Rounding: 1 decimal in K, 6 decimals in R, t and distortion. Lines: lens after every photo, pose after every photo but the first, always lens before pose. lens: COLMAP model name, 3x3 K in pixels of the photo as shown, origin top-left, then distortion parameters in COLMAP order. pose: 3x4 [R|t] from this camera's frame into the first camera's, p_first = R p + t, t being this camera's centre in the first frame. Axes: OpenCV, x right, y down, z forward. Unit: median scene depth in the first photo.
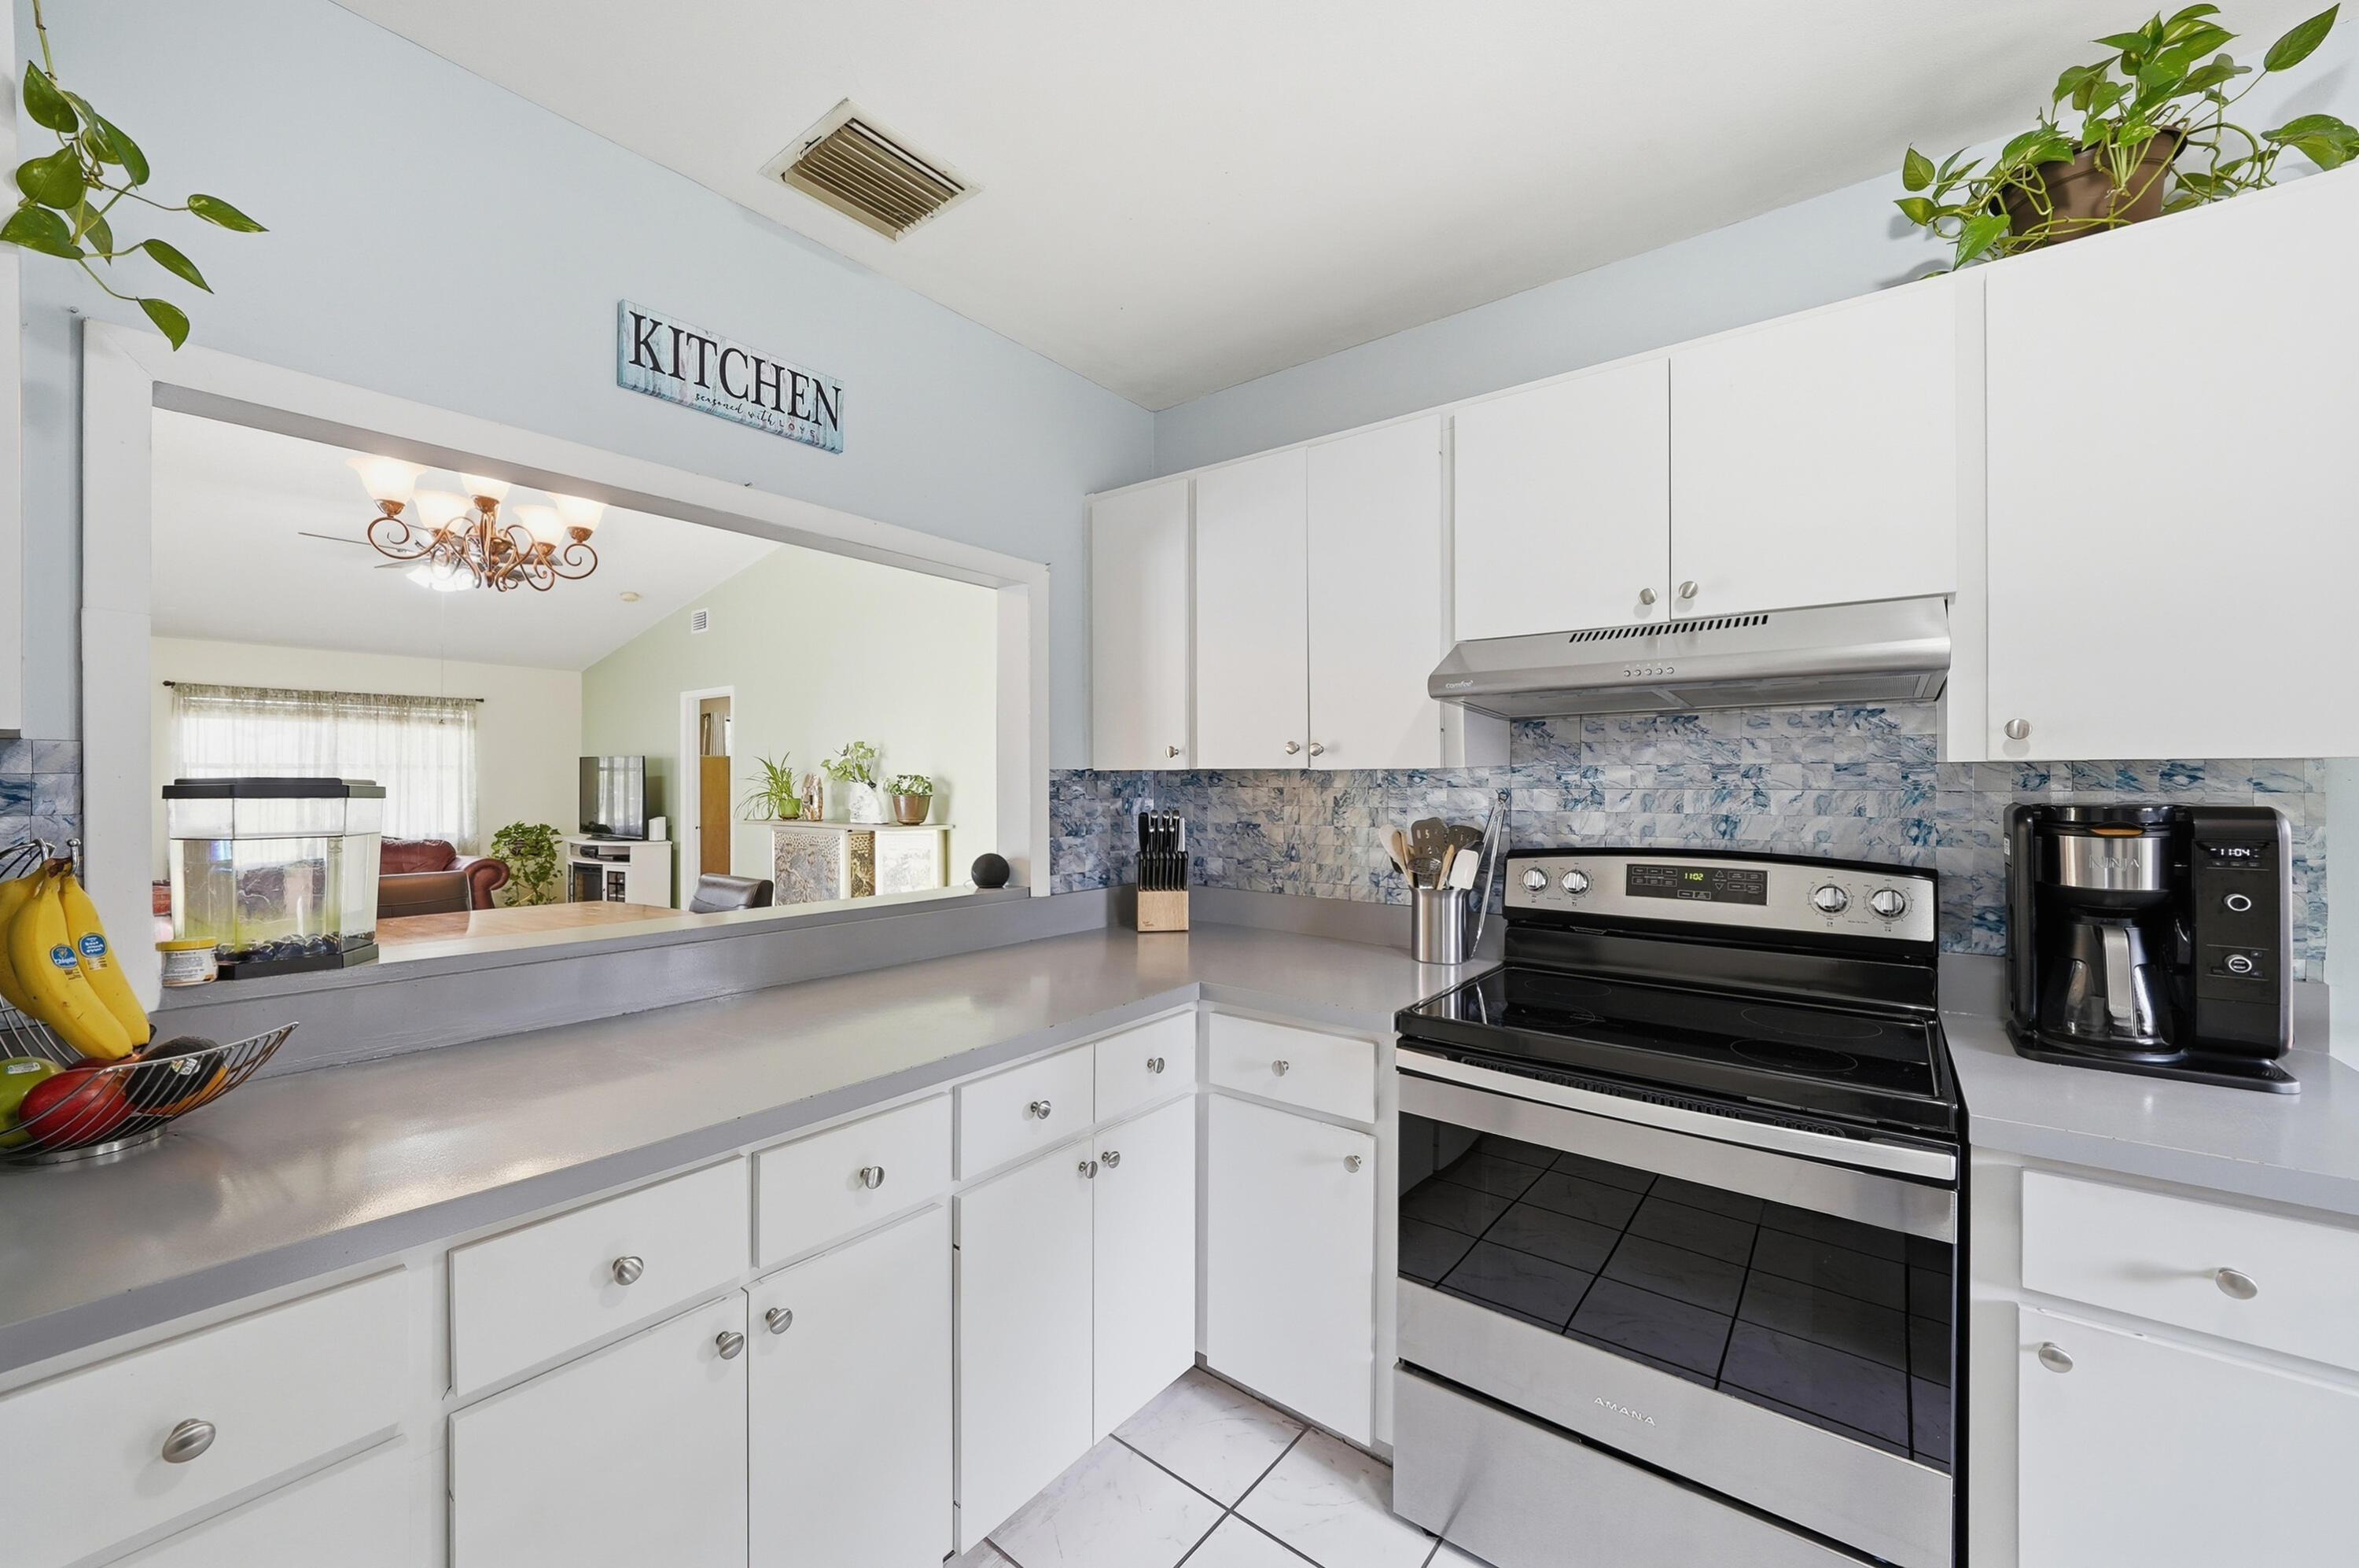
lens RADIAL K [[903.4, 0, 1164.0], [0, 903.4, 787.2], [0, 0, 1]] dist [-0.009455, 0.000101]
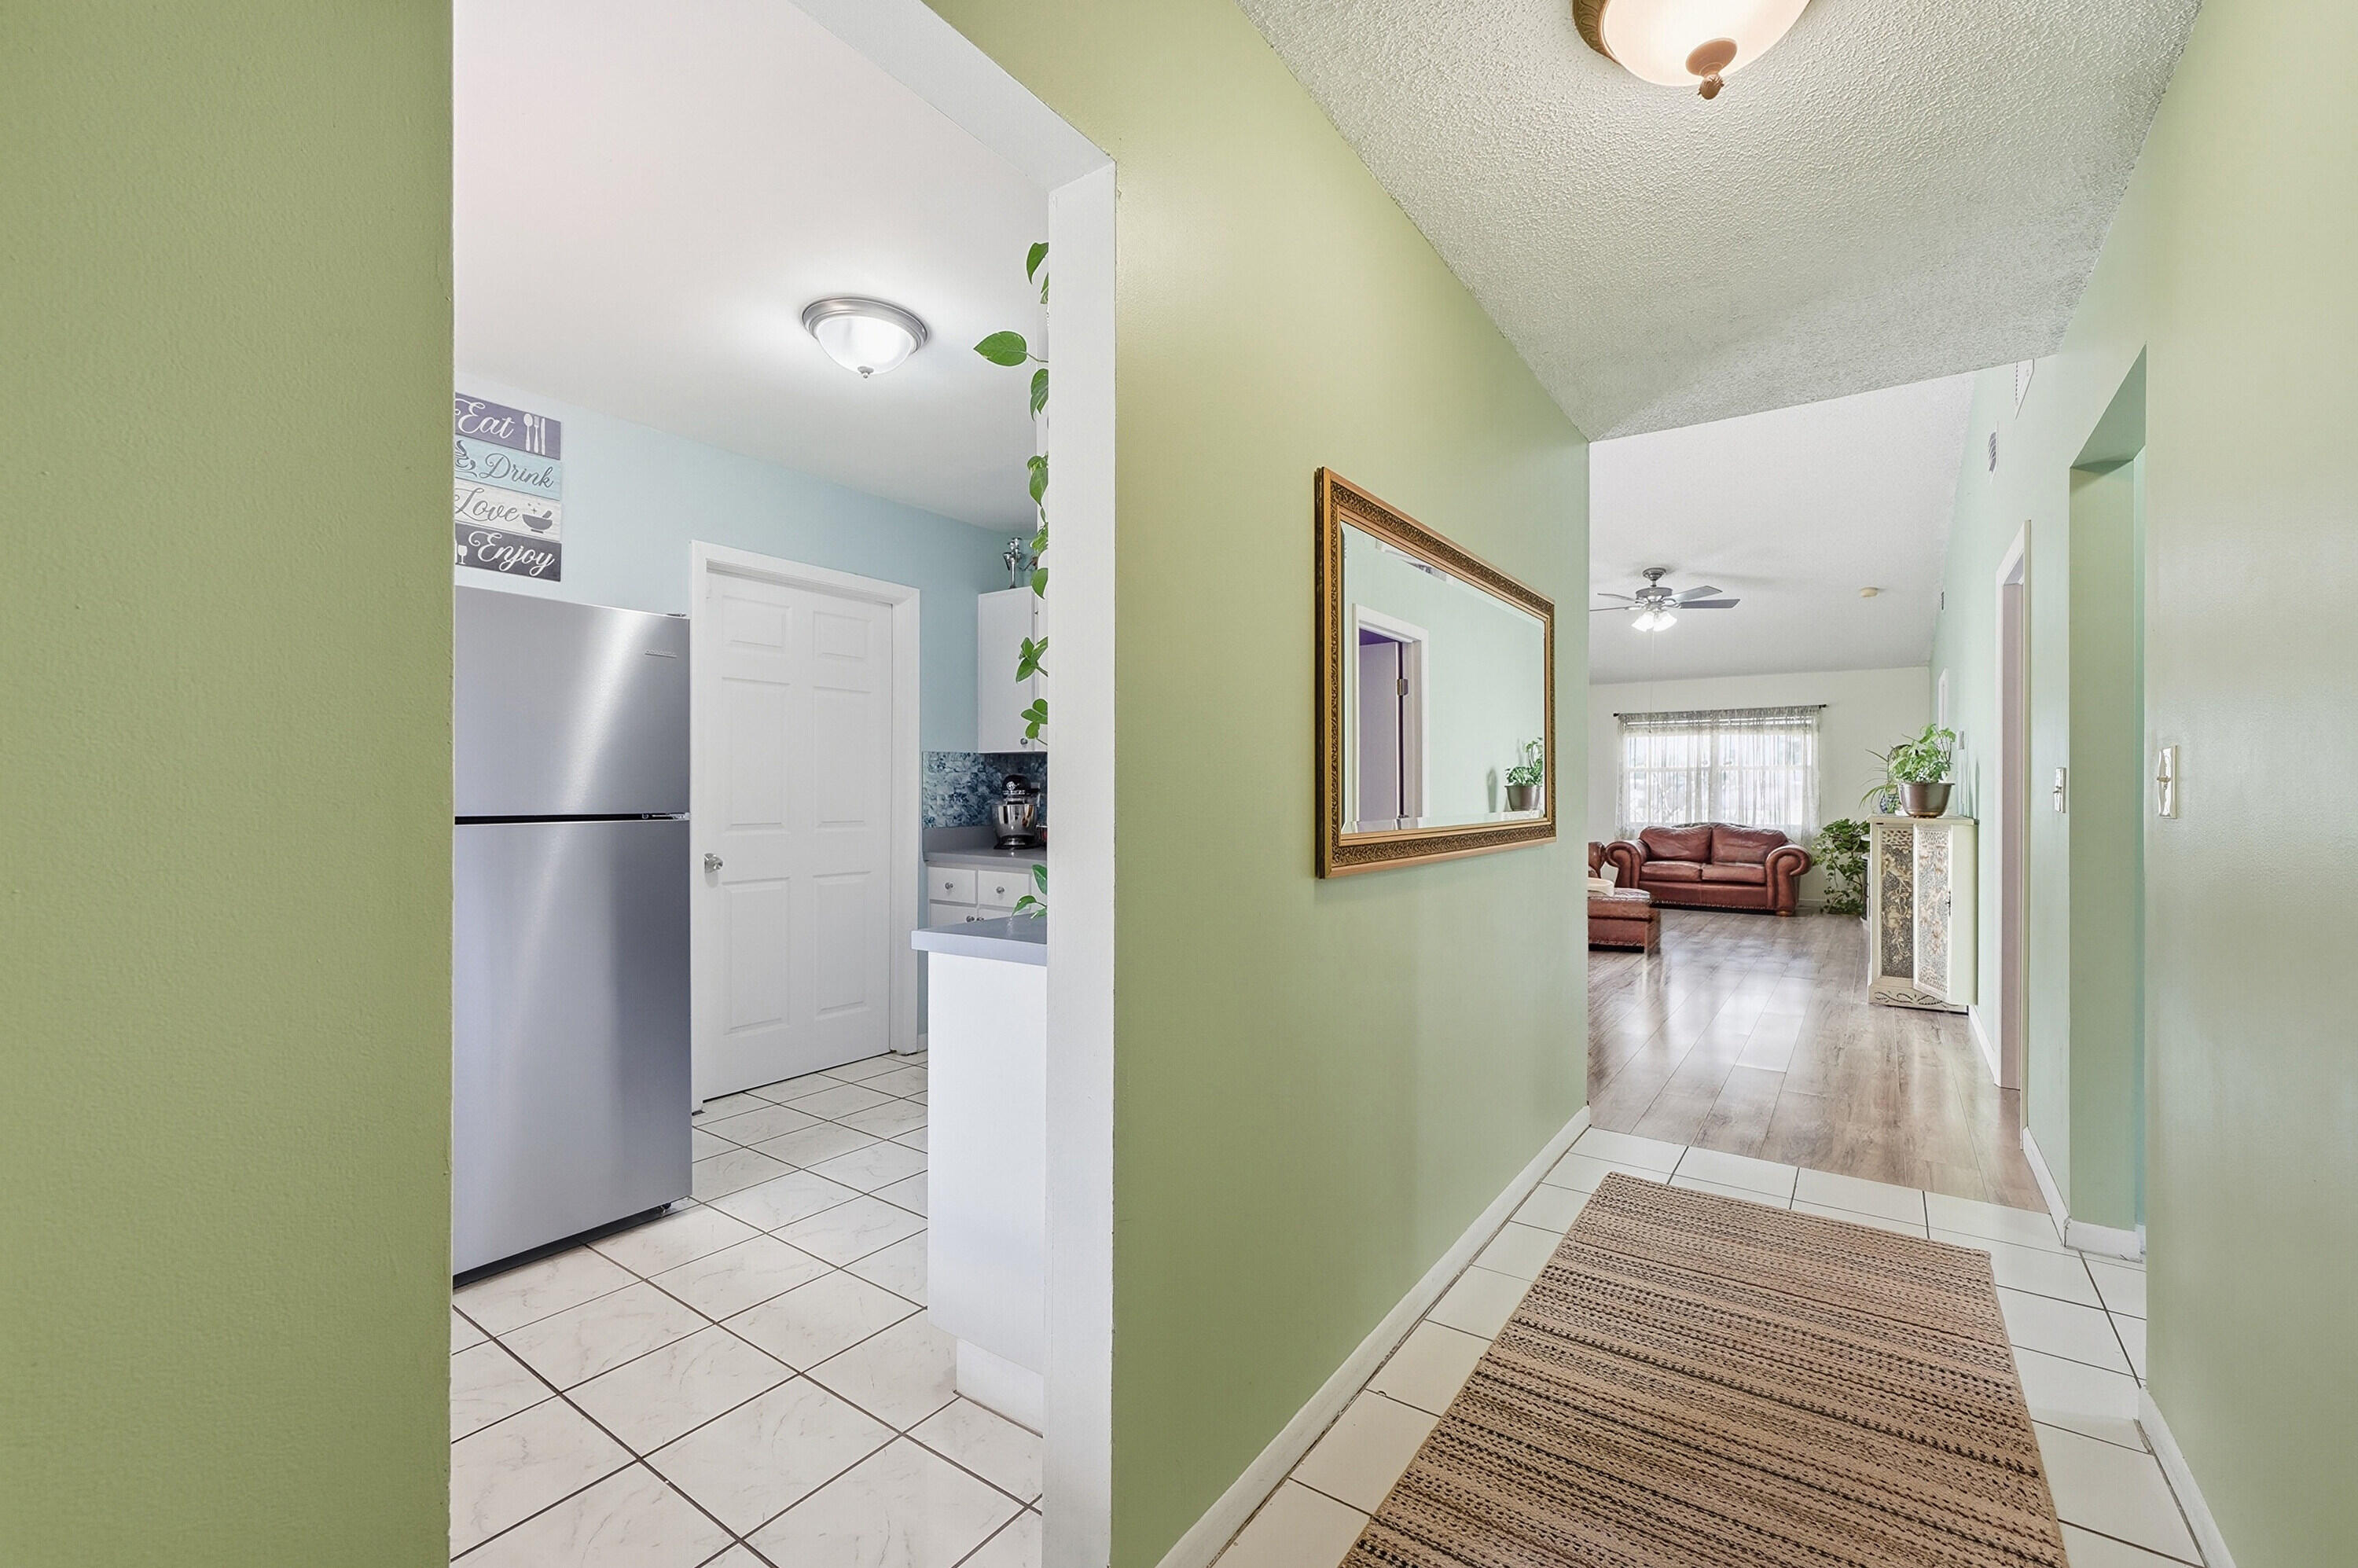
lens RADIAL K [[975.1, 0, 1188.4], [0, 975.1, 789.5], [0, 0, 1]] dist [0.000633, 0.000112]
pose [[0.073444, 0.000160, -0.997299, 1.311758], [-0.008048, 0.999968, -0.000432, 0.043253], [0.997267, 0.008058, 0.073443, 0.492685]]
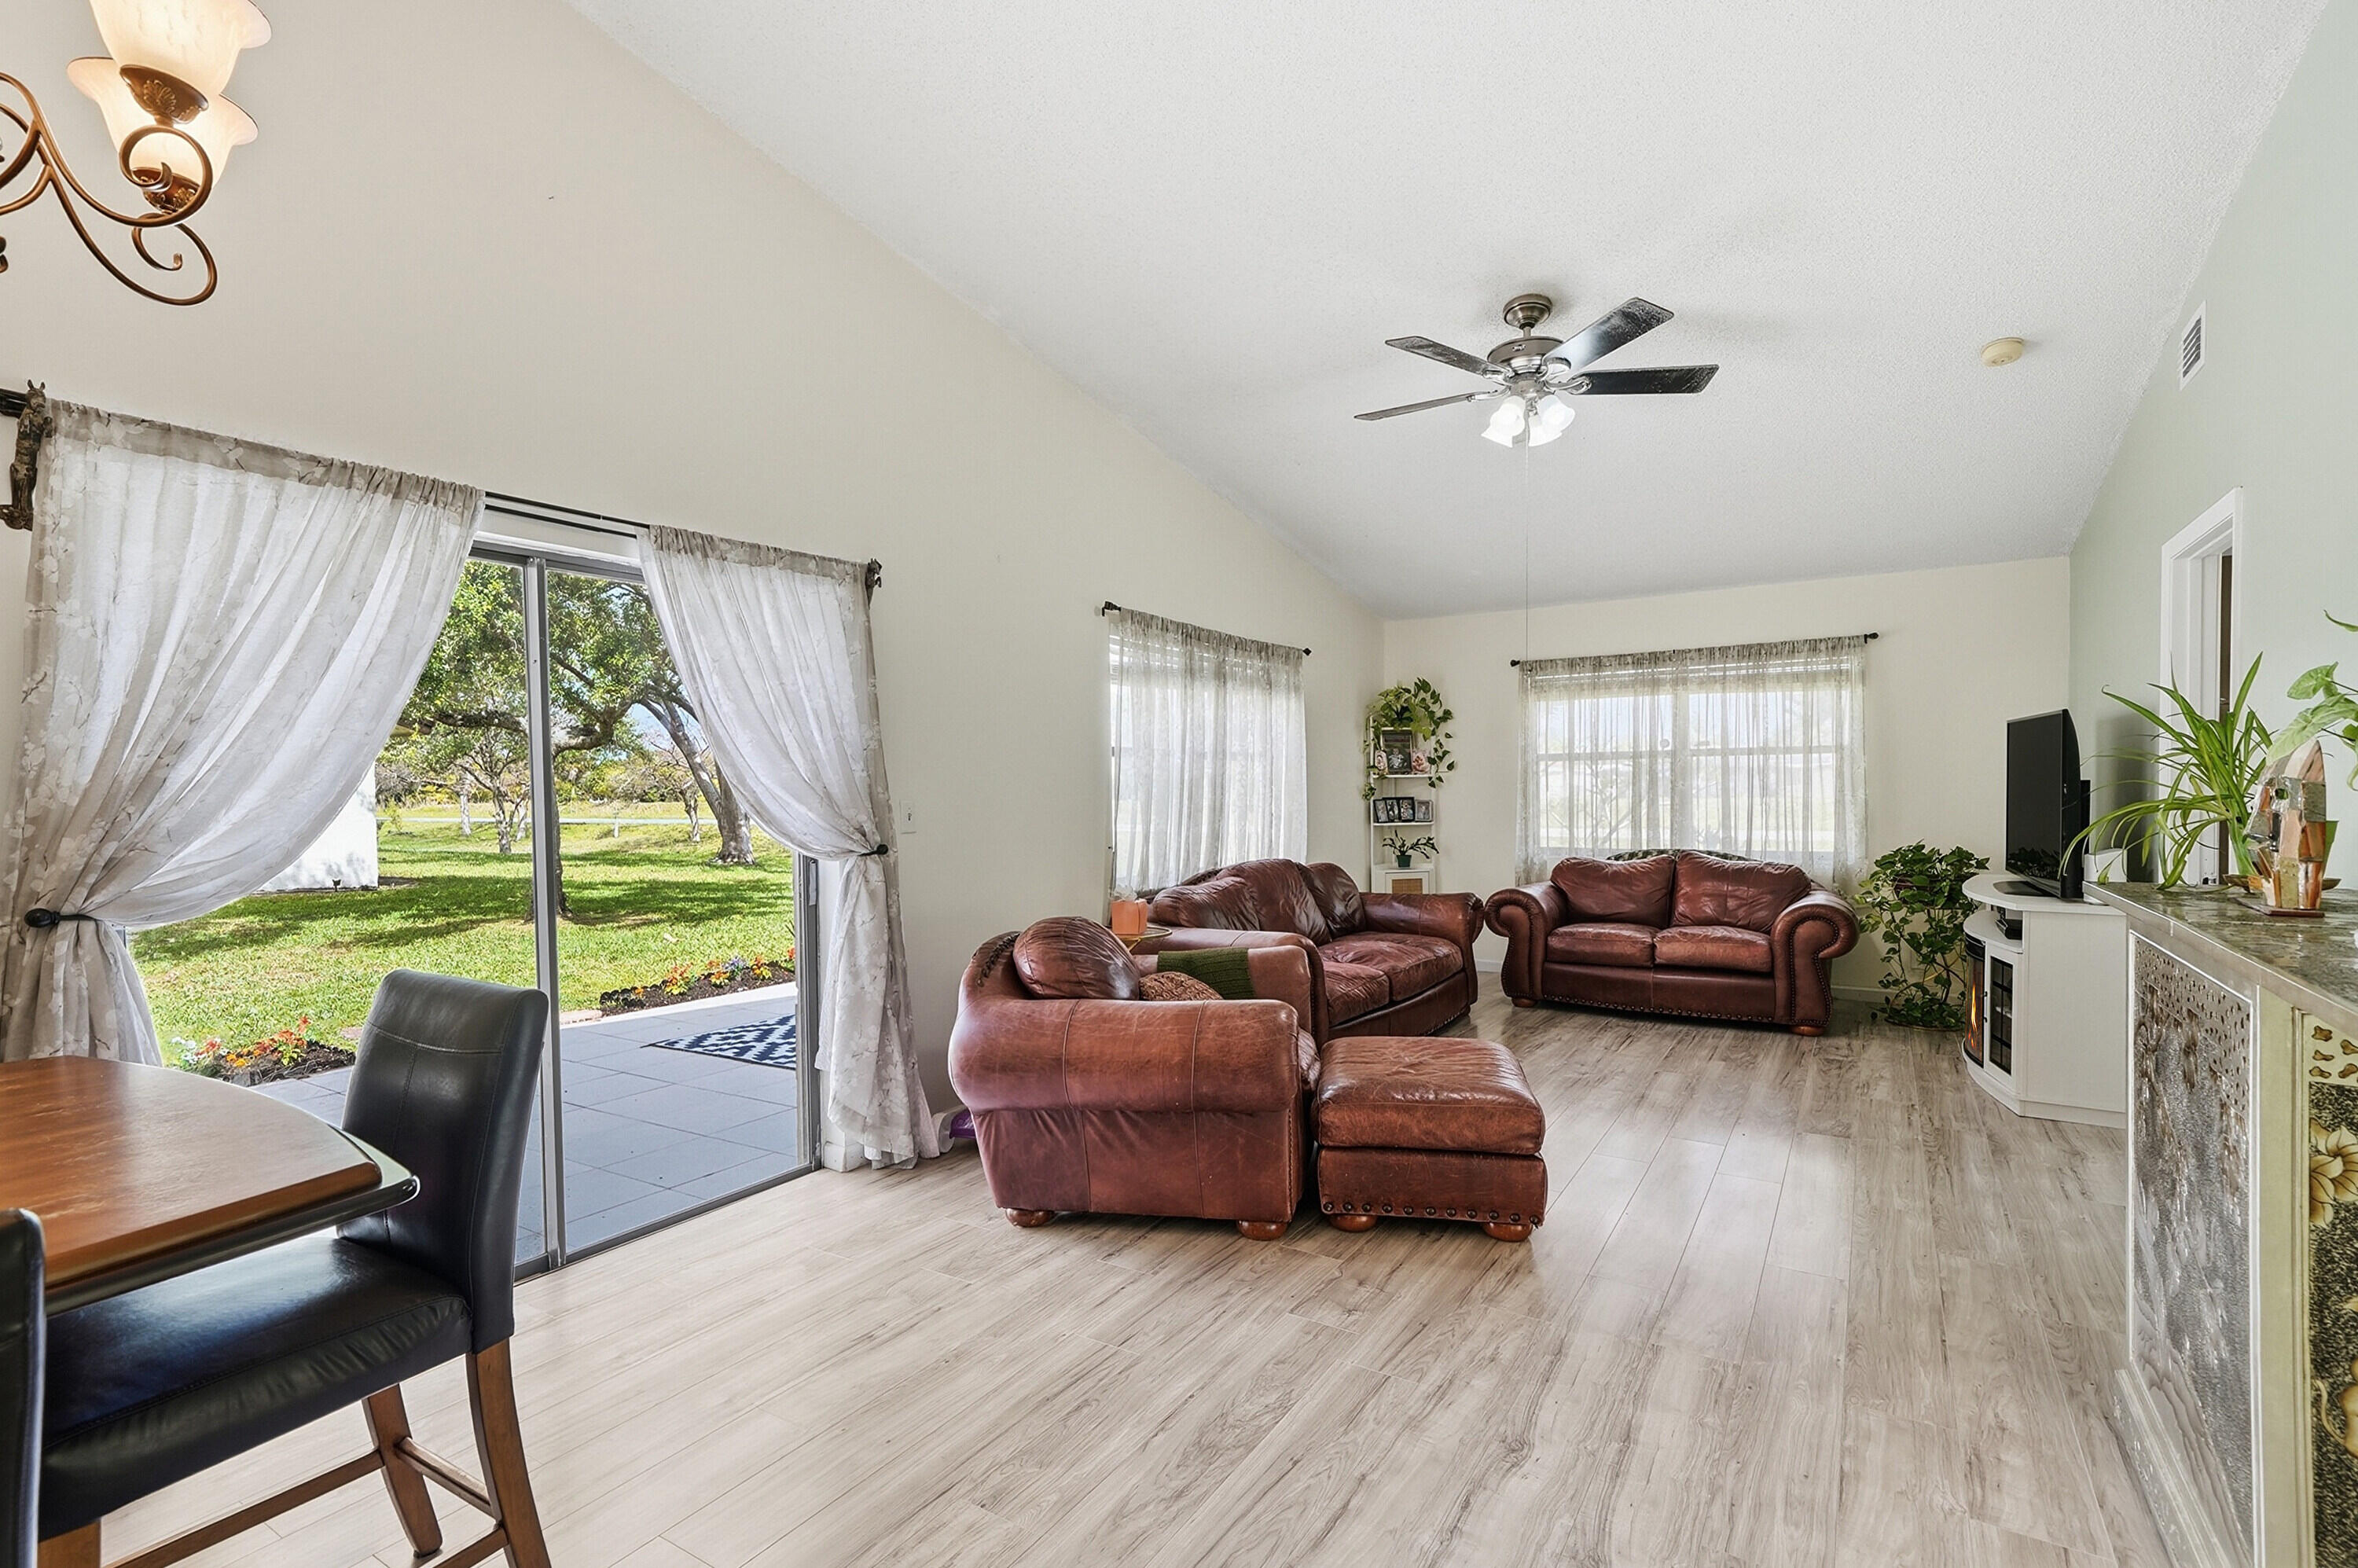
lens RADIAL K [[1096.2, 0, 1174.4], [0, 1096.2, 812.5], [0, 0, 1]] dist [0.004793, 0.000196]
pose [[0.120592, 0.024229, -0.992406, -0.296308], [0.009873, 0.999623, 0.025604, -0.007969], [0.992653, -0.012885, 0.120308, 1.576003]]
